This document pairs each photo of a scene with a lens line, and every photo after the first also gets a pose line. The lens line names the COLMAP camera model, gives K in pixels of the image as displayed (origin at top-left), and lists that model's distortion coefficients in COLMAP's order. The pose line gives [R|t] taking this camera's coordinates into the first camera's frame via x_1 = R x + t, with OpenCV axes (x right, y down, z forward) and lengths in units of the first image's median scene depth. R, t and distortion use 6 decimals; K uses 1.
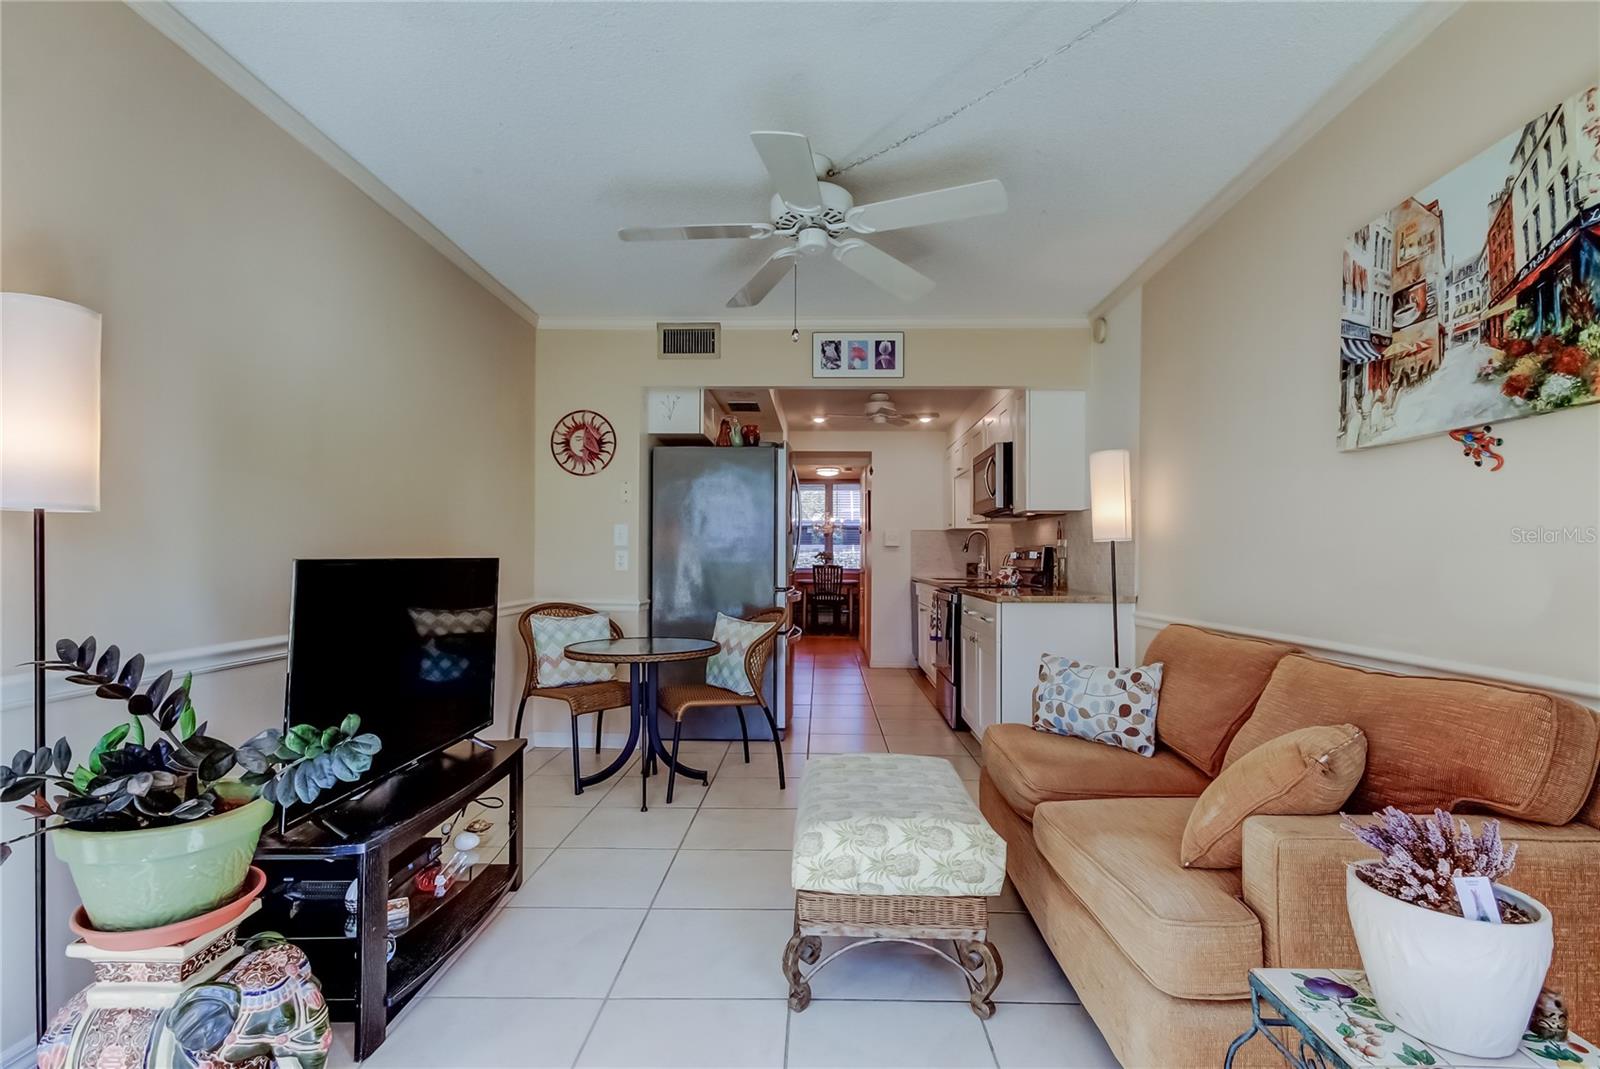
lens RADIAL K [[751.4, 0, 815.5], [0, 751.4, 546.8], [0, 0, 1]] dist [0.031938, -0.007624]
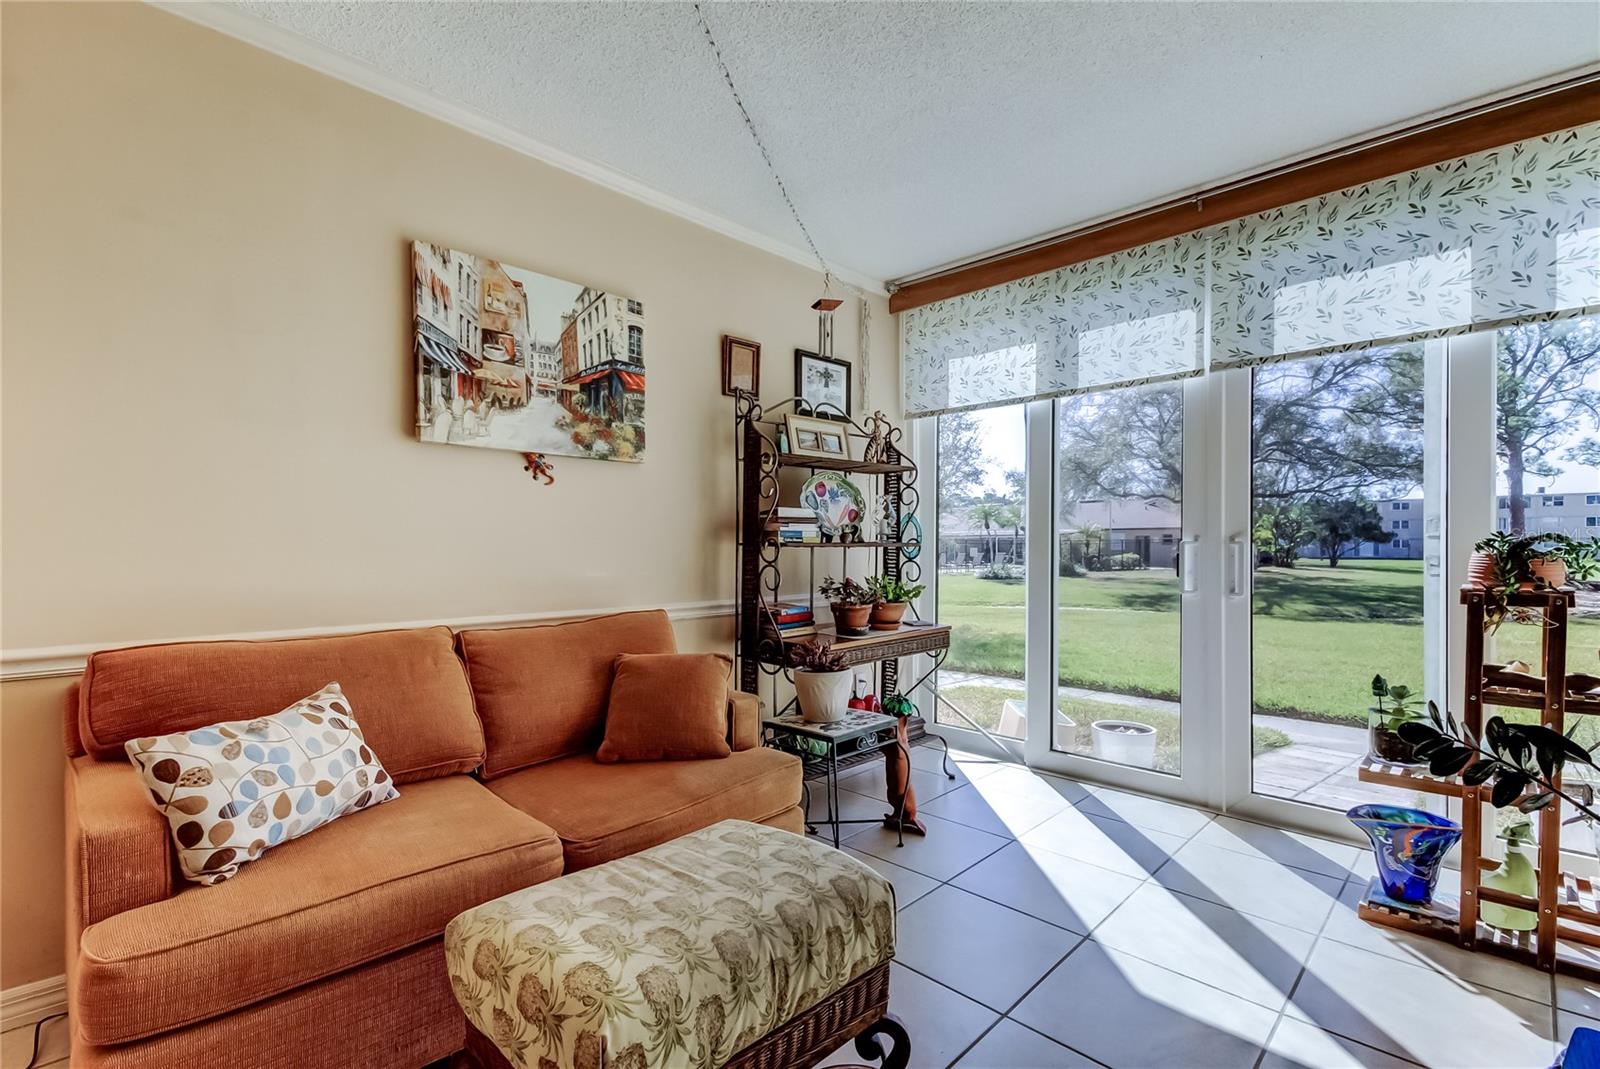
lens RADIAL K [[751.4, 0, 795.5], [0, 751.4, 548.1], [0, 0, 1]] dist [0.031938, -0.007624]
pose [[-0.729305, -0.002787, 0.684183, -0.346143], [-0.012233, 0.999885, -0.008967, 0.023764], [-0.684080, -0.014909, -0.729255, 1.168208]]
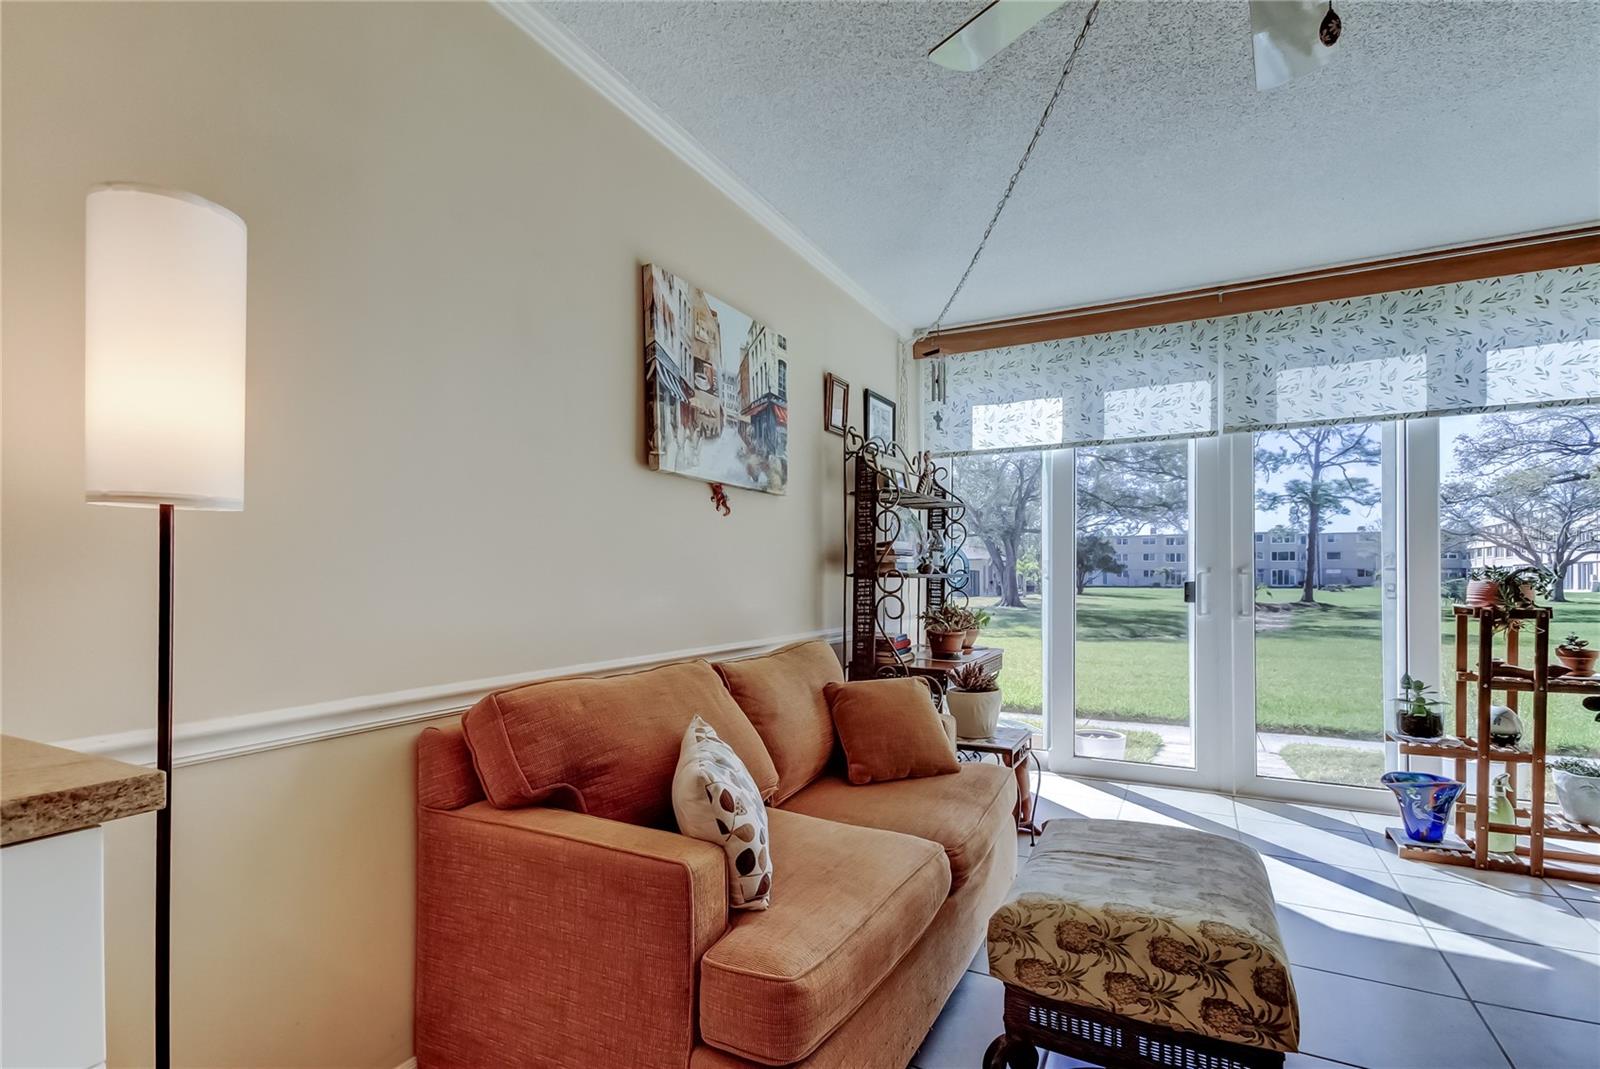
lens RADIAL K [[751.4, 0, 802.3], [0, 751.4, 573.5], [0, 0, 1]] dist [0.031938, -0.007624]
pose [[-0.890963, 0.002215, 0.454070, 0.039722], [-0.006722, 0.999814, -0.018065, 0.028982], [-0.454026, -0.019148, -0.890783, 1.507056]]
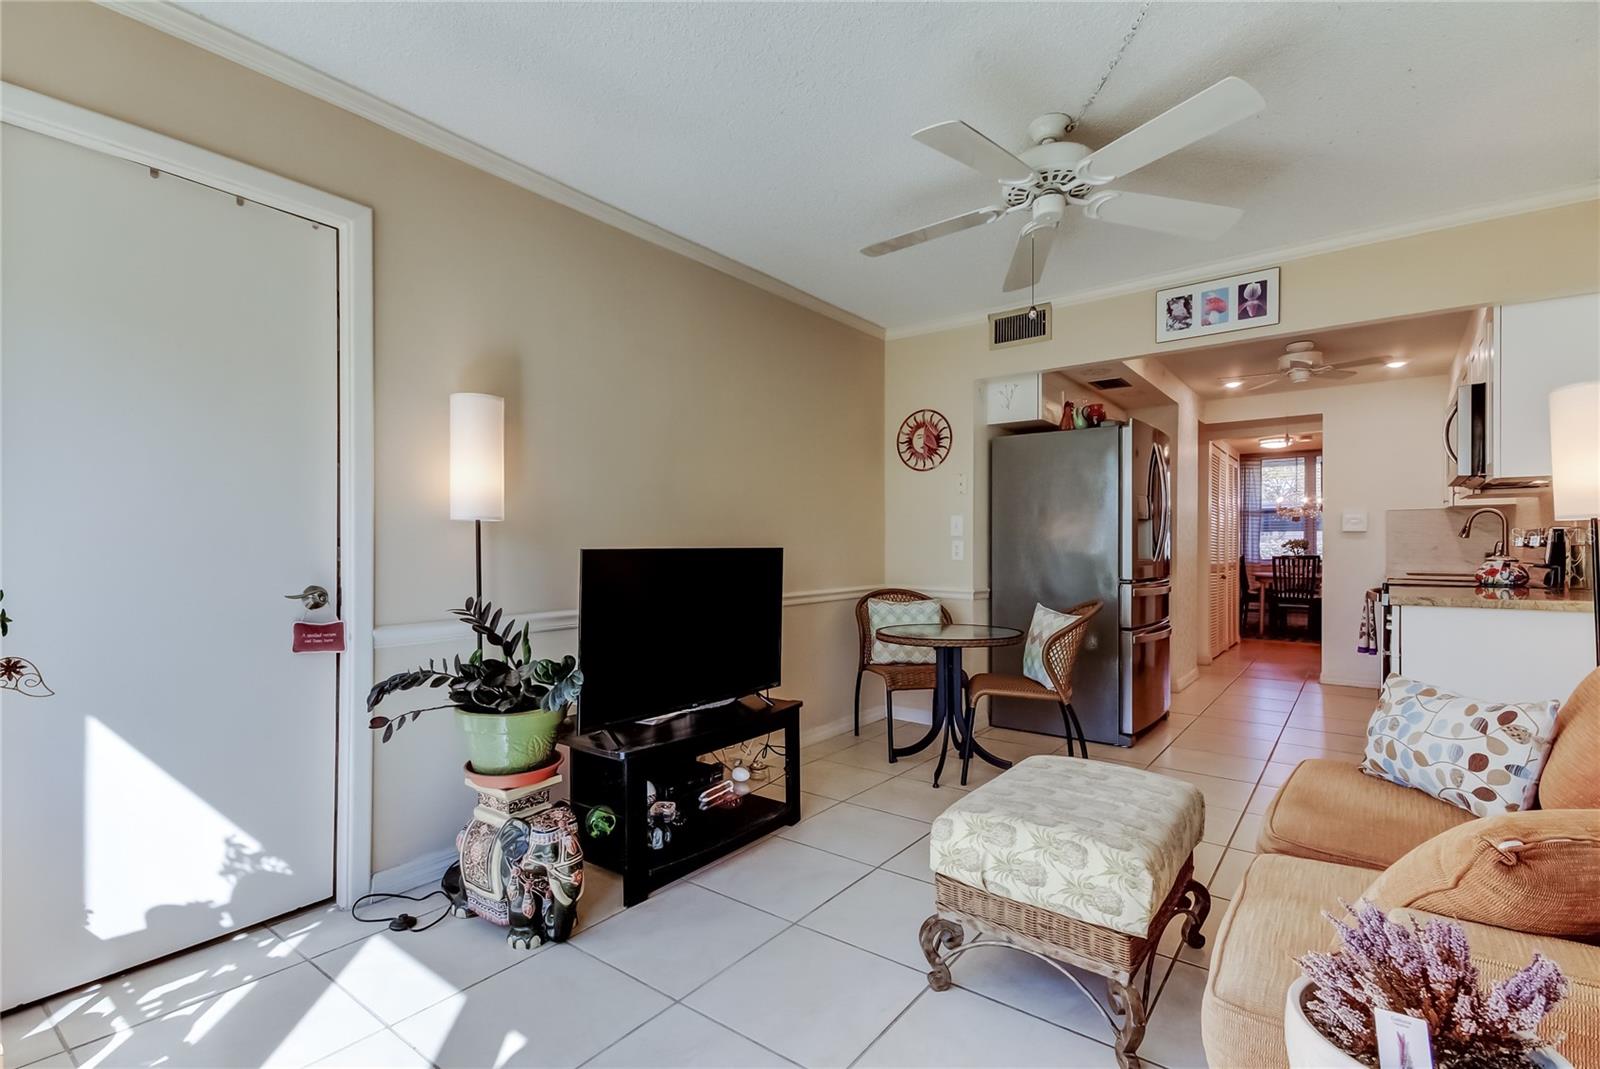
lens RADIAL K [[751.4, 0, 798.1], [0, 751.4, 544.3], [0, 0, 1]] dist [0.031938, -0.007624]
pose [[0.803079, -0.006465, -0.595838, 0.308690], [0.012030, 0.999913, 0.005365, 0.003252], [0.595752, -0.011476, 0.803087, 0.054123]]
